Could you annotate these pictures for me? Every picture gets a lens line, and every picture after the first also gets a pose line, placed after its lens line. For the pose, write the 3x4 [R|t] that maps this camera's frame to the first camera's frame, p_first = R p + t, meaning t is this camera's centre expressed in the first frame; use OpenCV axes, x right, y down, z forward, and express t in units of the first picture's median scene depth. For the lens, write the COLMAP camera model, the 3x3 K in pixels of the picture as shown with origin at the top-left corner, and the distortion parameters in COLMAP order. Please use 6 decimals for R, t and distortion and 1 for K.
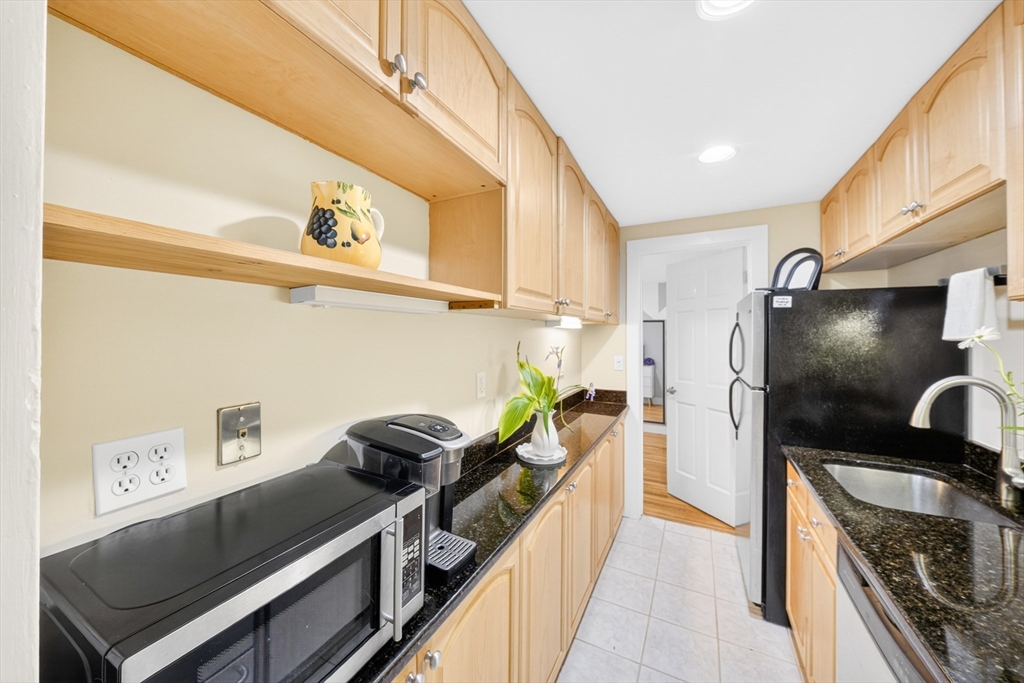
lens RADIAL K [[361.4, 0, 504.0], [0, 361.4, 332.5], [0, 0, 1]] dist [-0.000413, -0.006368]
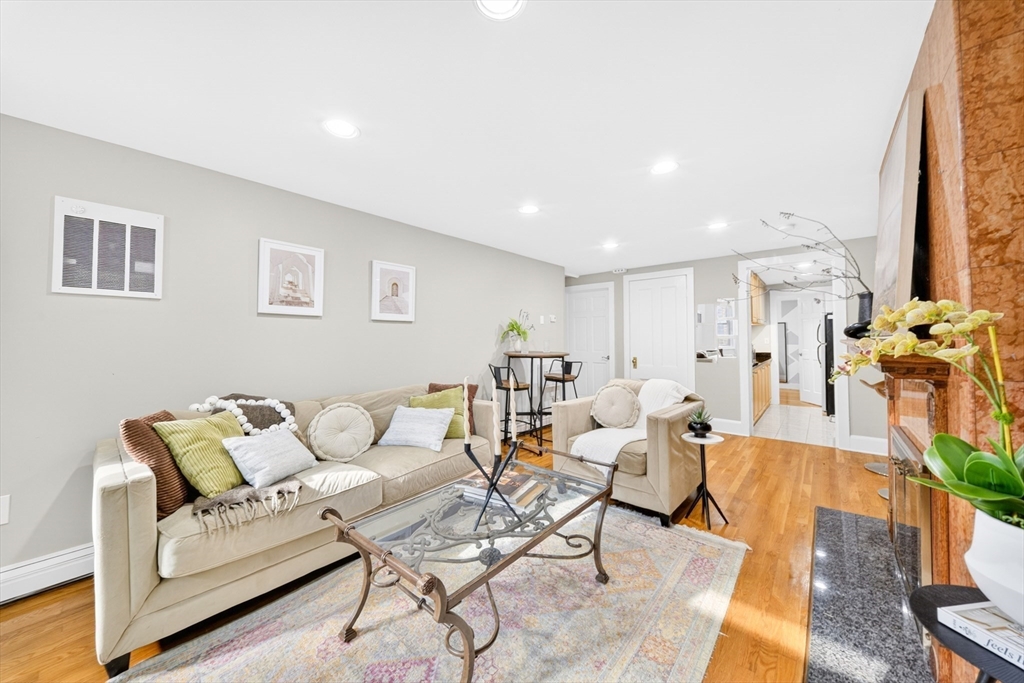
lens RADIAL K [[362.3, 0, 512.0], [0, 362.3, 327.3], [0, 0, 1]] dist [0.000882, -0.003400]
pose [[0.975694, -0.009806, -0.218917, -1.597570], [0.004473, 0.999681, -0.024843, 0.091312], [0.219090, 0.023260, 0.975427, -3.396642]]
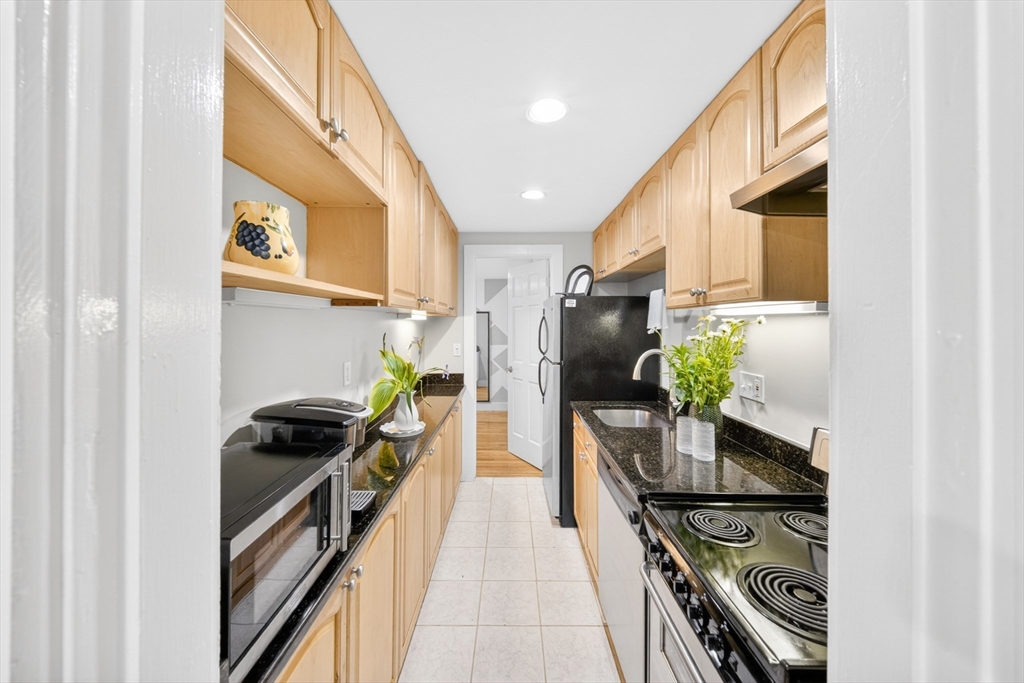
lens RADIAL K [[362.3, 0, 512.0], [0, 362.3, 327.3], [0, 0, 1]] dist [0.000882, -0.003400]
pose [[0.881861, -0.007405, 0.471452, -0.150127], [-0.000260, 0.999869, 0.016191, -0.012156], [-0.471510, -0.014400, 0.881743, -0.210651]]
